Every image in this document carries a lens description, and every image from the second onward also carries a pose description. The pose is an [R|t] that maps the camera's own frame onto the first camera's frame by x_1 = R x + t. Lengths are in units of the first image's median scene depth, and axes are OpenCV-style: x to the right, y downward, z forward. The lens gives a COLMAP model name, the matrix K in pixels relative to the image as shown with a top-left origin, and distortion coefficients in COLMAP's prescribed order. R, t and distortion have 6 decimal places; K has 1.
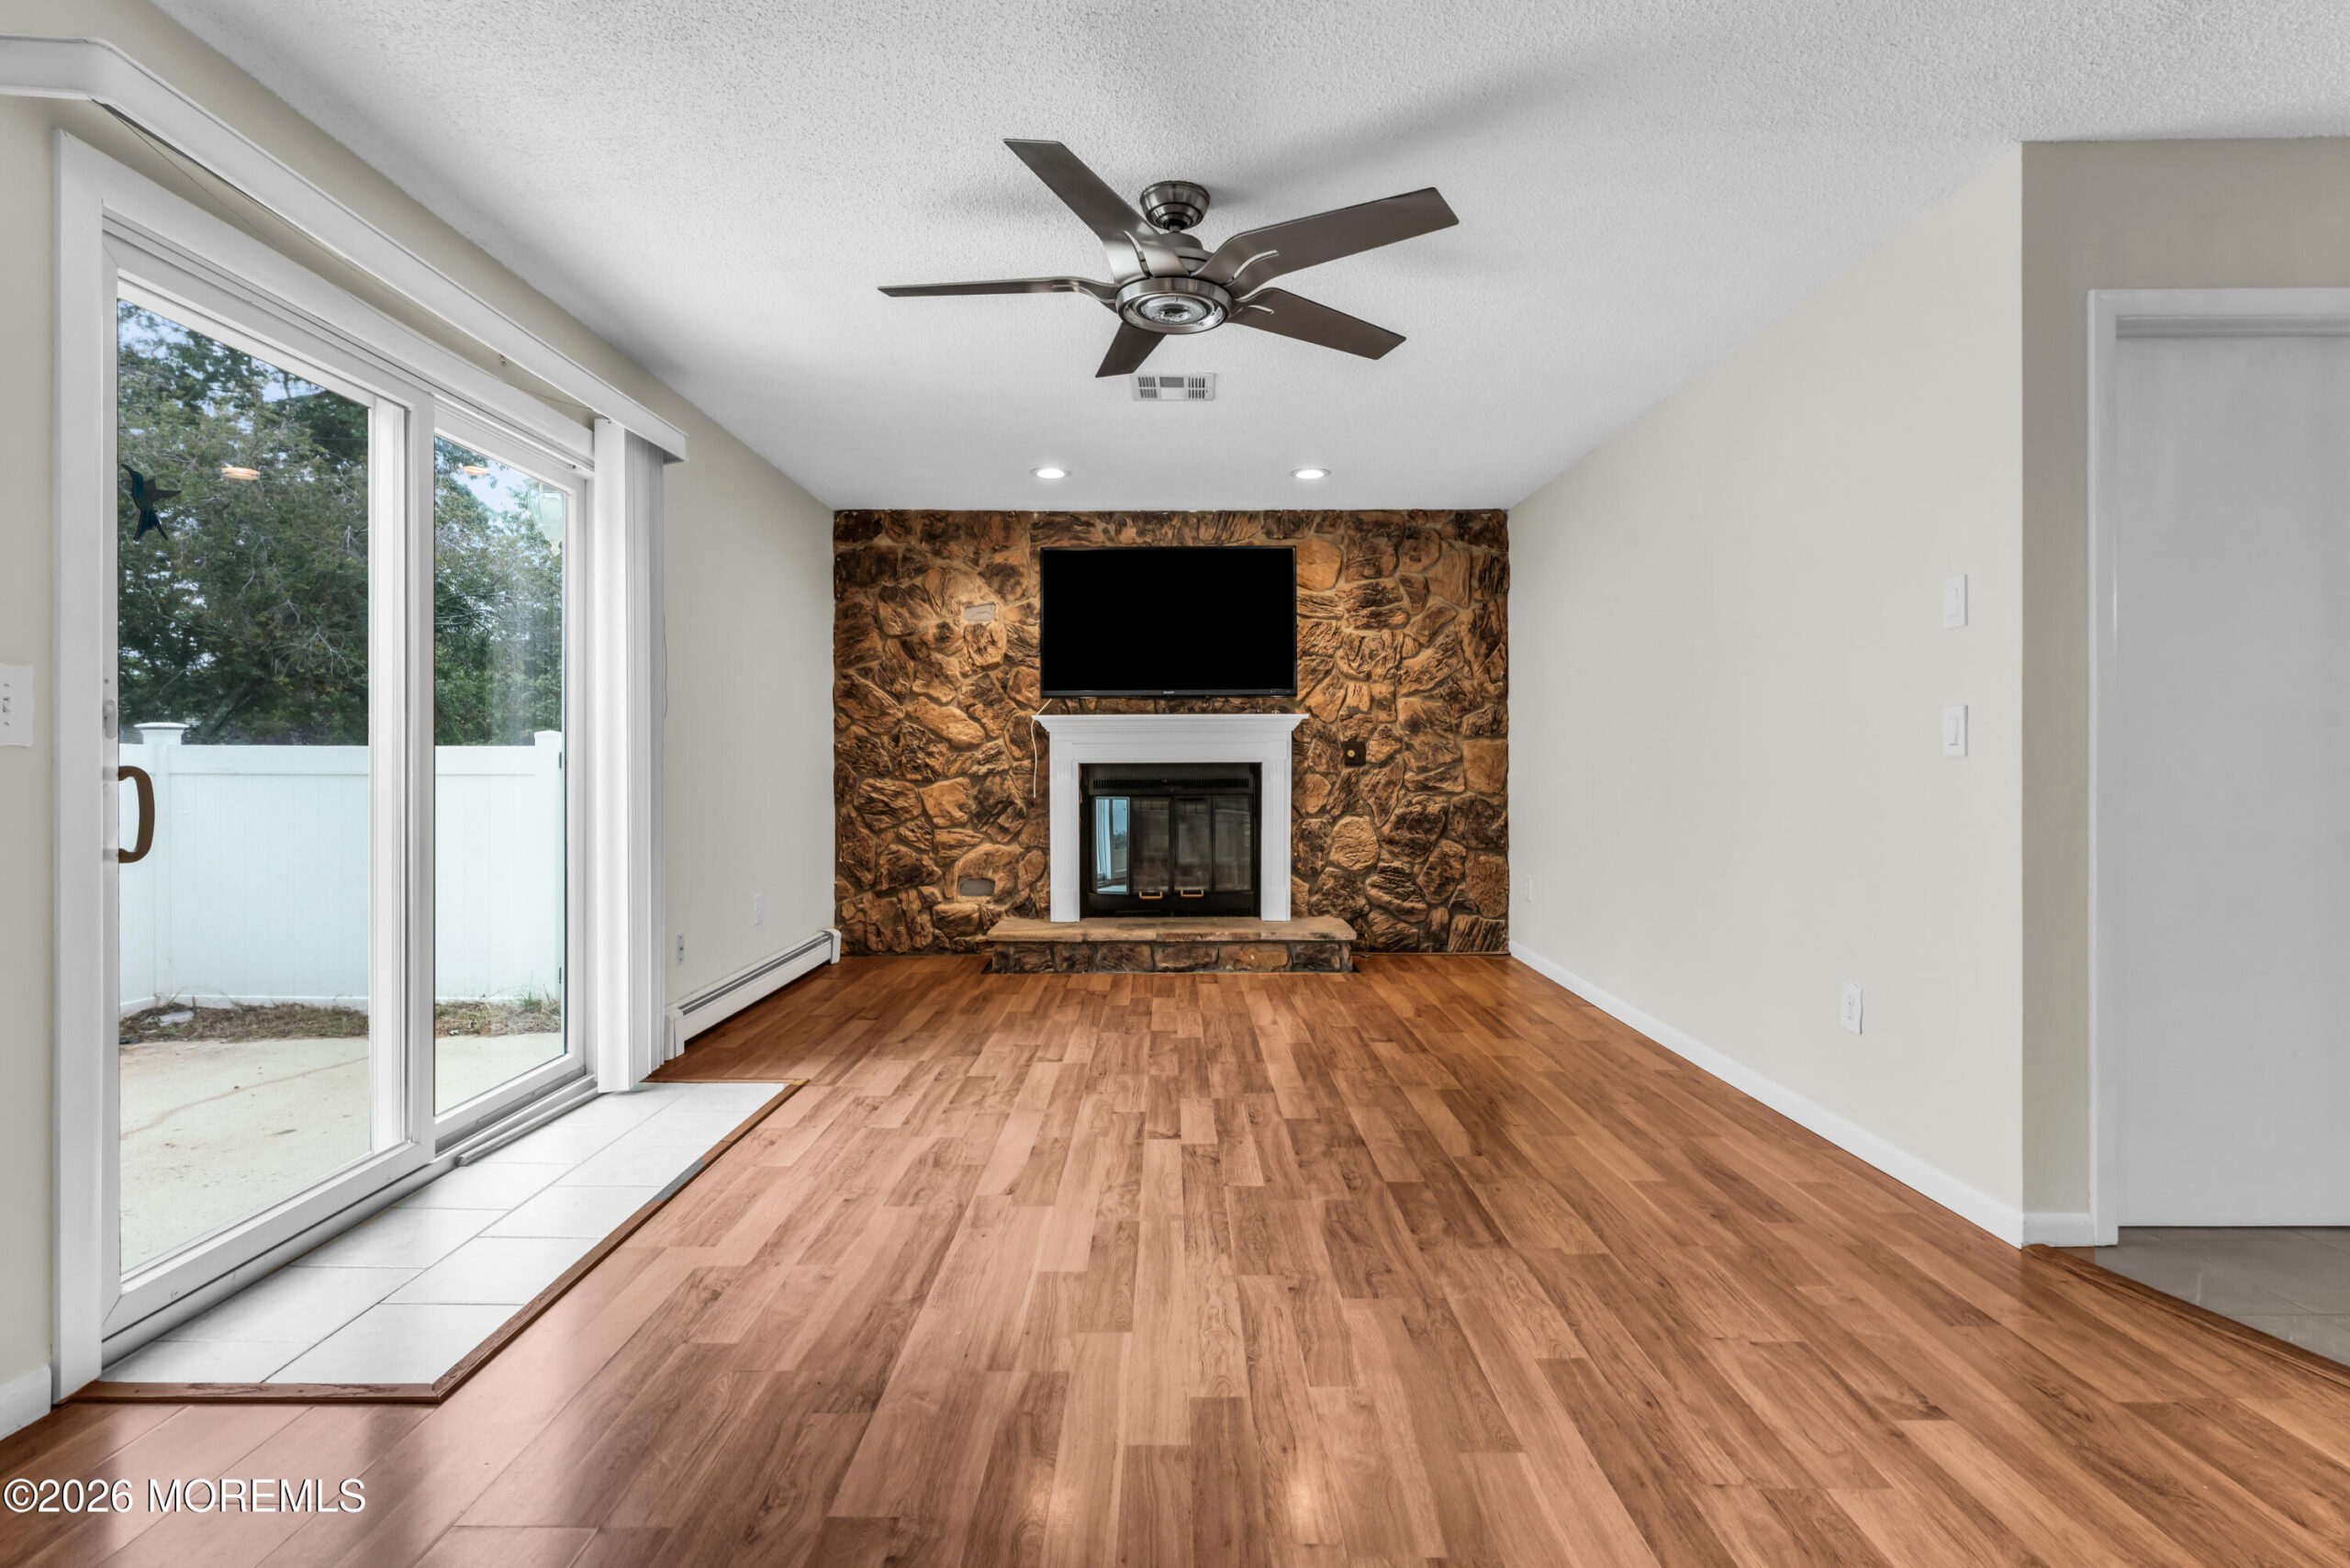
lens RADIAL K [[1114.2, 0, 1163.0], [0, 1114.2, 763.8], [0, 0, 1]] dist [-0.002175, -0.001027]
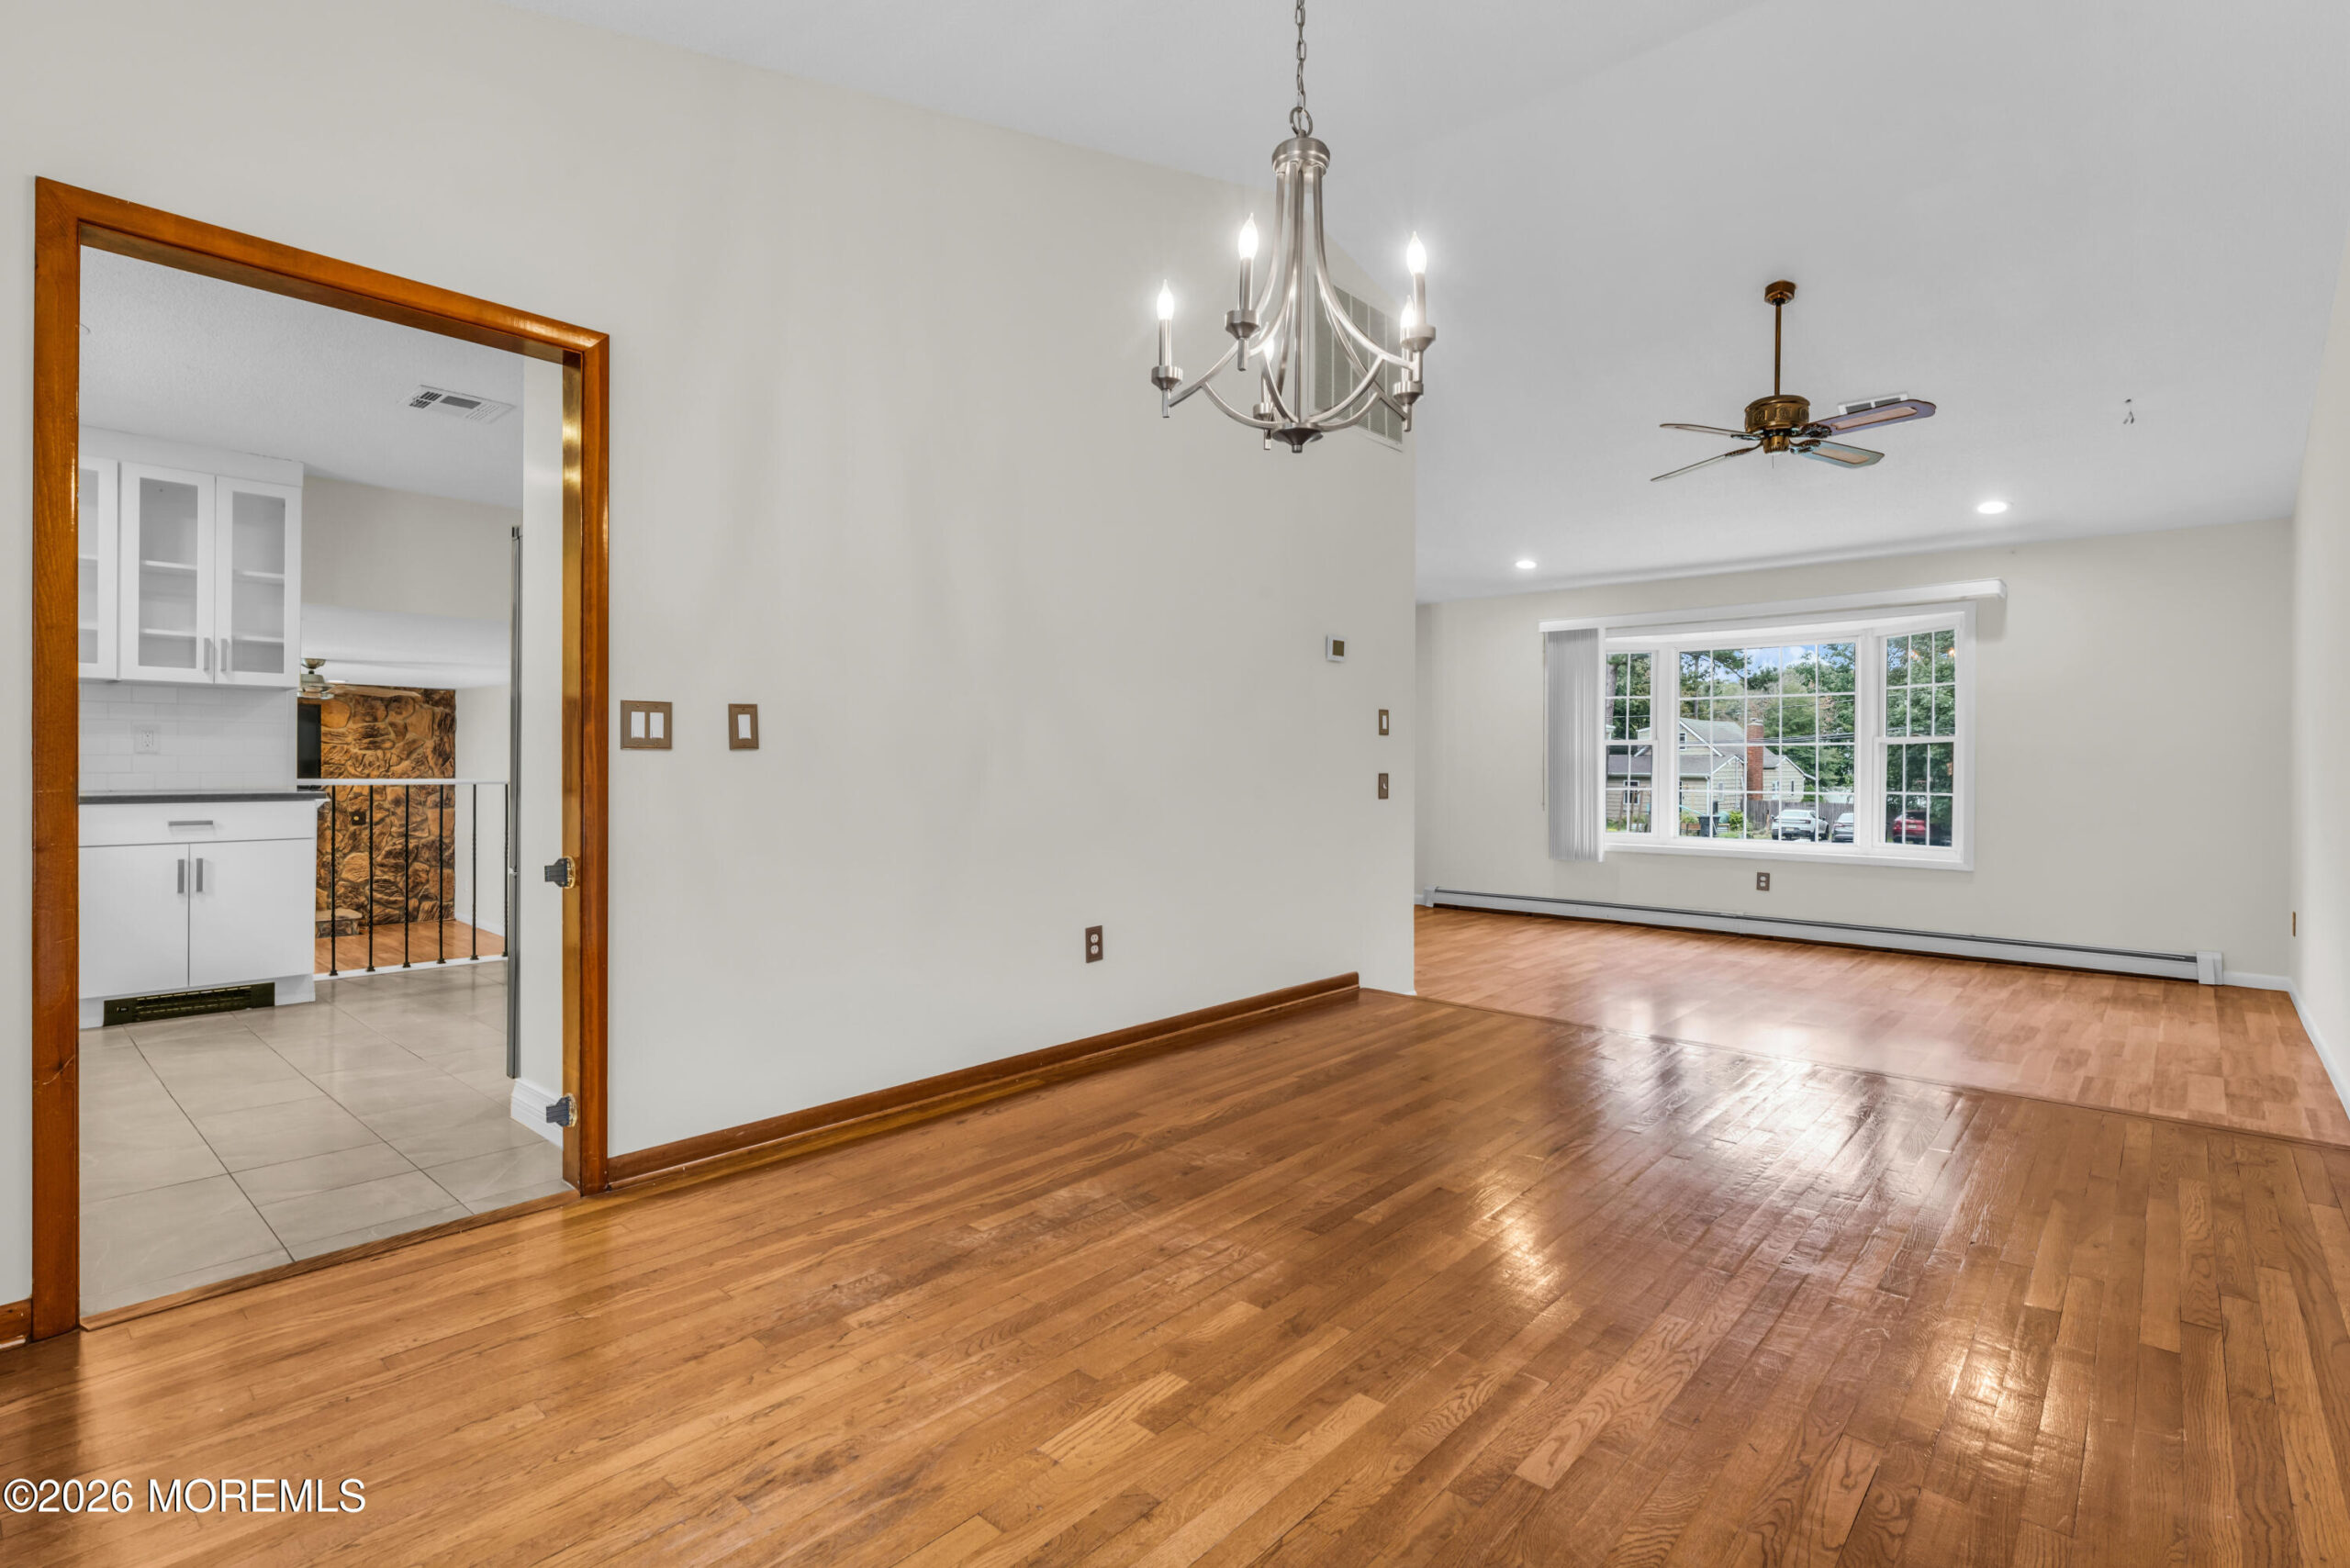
lens RADIAL K [[1114.2, 0, 1168.0], [0, 1114.2, 757.4], [0, 0, 1]] dist [-0.002175, -0.001027]
pose [[0.668882, 0.004781, 0.743353, -0.590976], [-0.000860, 0.999984, -0.005658, -0.199020], [-0.743368, 0.003146, 0.668876, -2.399515]]
